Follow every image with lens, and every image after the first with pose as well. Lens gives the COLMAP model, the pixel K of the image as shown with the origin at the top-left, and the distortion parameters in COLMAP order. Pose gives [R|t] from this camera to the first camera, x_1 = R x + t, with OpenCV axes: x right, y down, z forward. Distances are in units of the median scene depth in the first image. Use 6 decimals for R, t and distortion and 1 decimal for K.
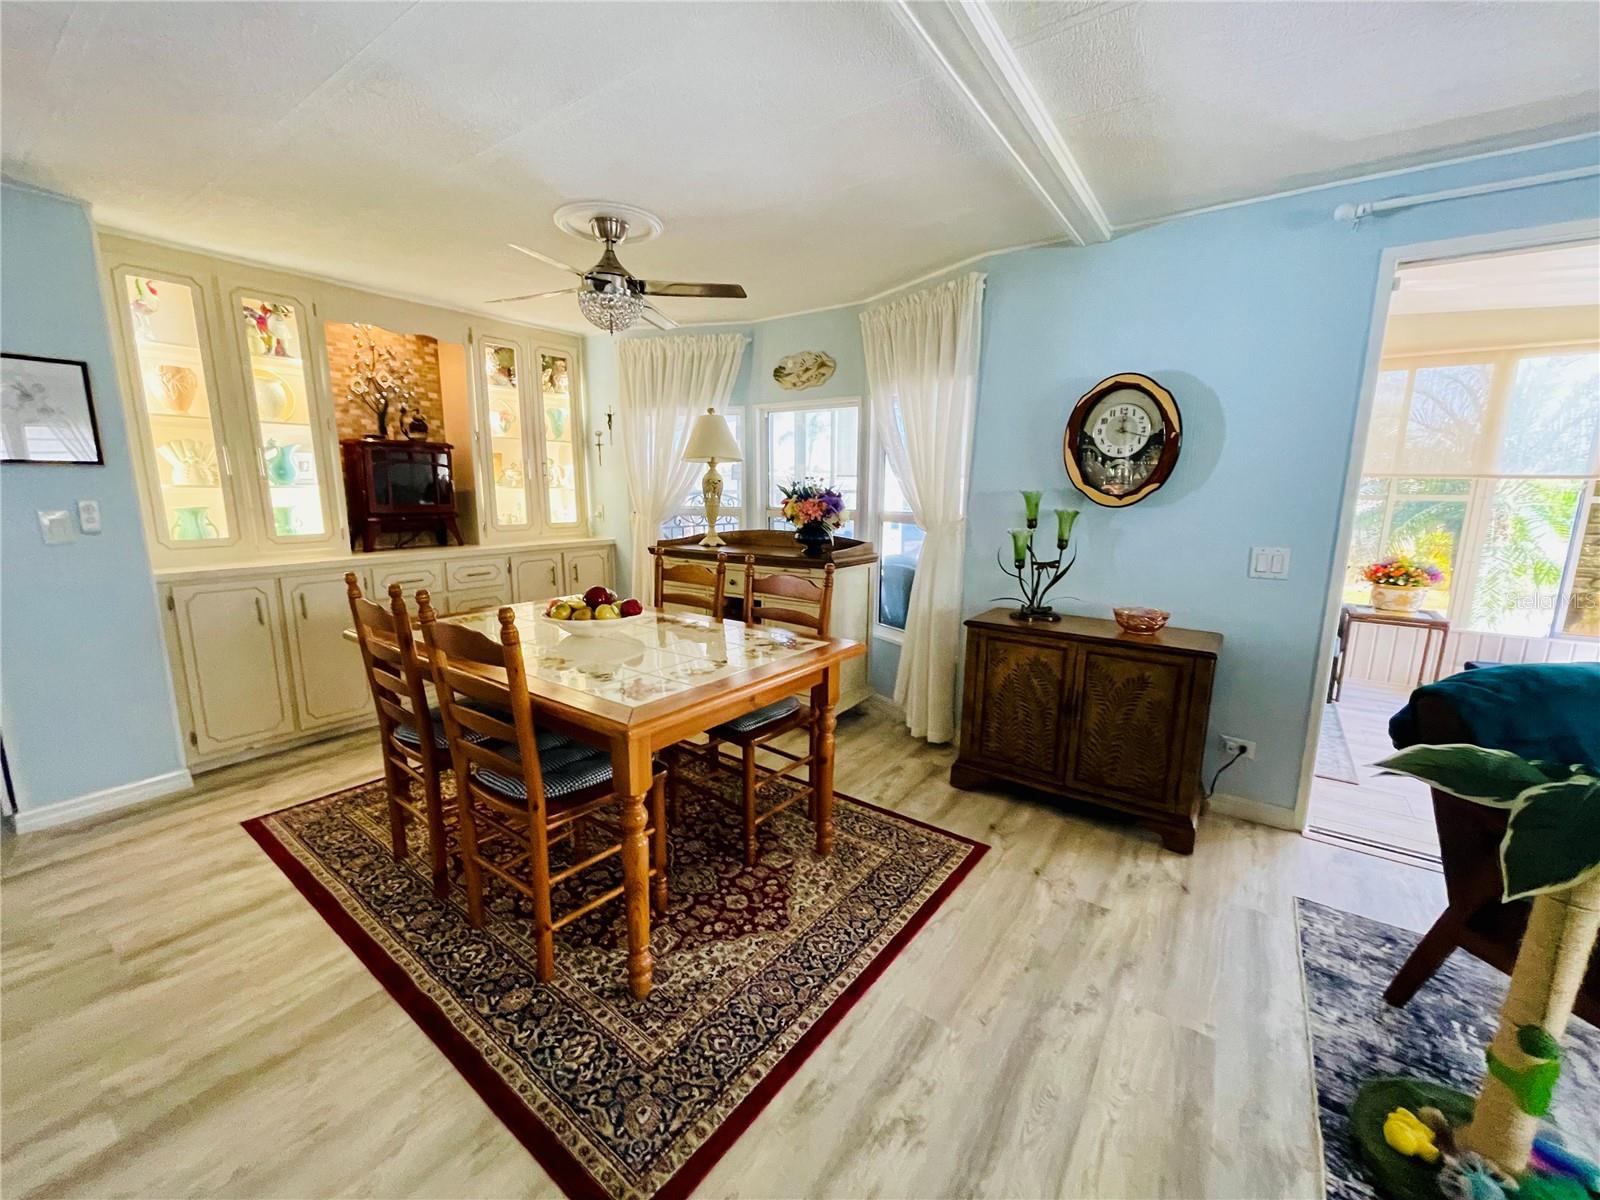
lens RADIAL K [[645.5, 0, 792.9], [0, 645.5, 600.3], [0, 0, 1]] dist [0.001691, -0.001014]
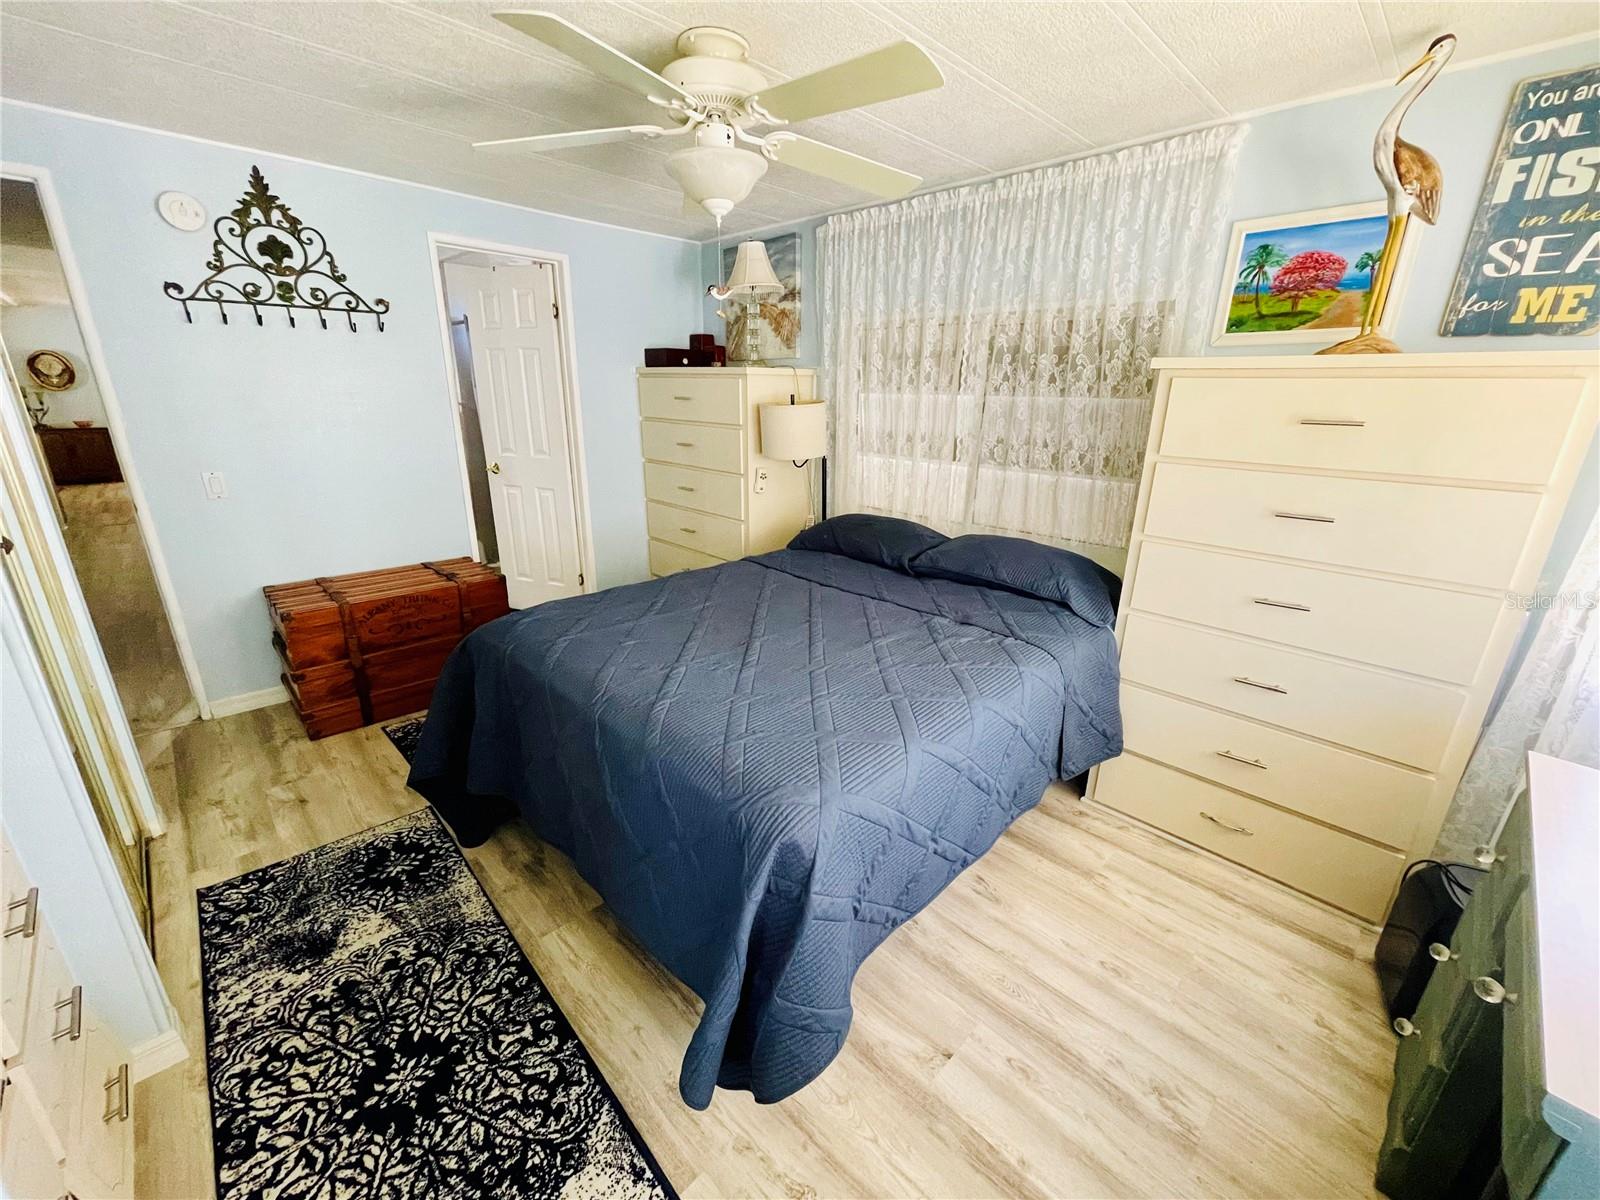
lens RADIAL K [[645.5, 0, 797.8], [0, 645.5, 606.3], [0, 0, 1]] dist [0.001691, -0.001014]
pose [[0.178313, -0.312277, 0.933106, -2.407053], [0.158359, 0.945050, 0.286013, 0.590570], [-0.971147, 0.096766, 0.217966, -3.518770]]
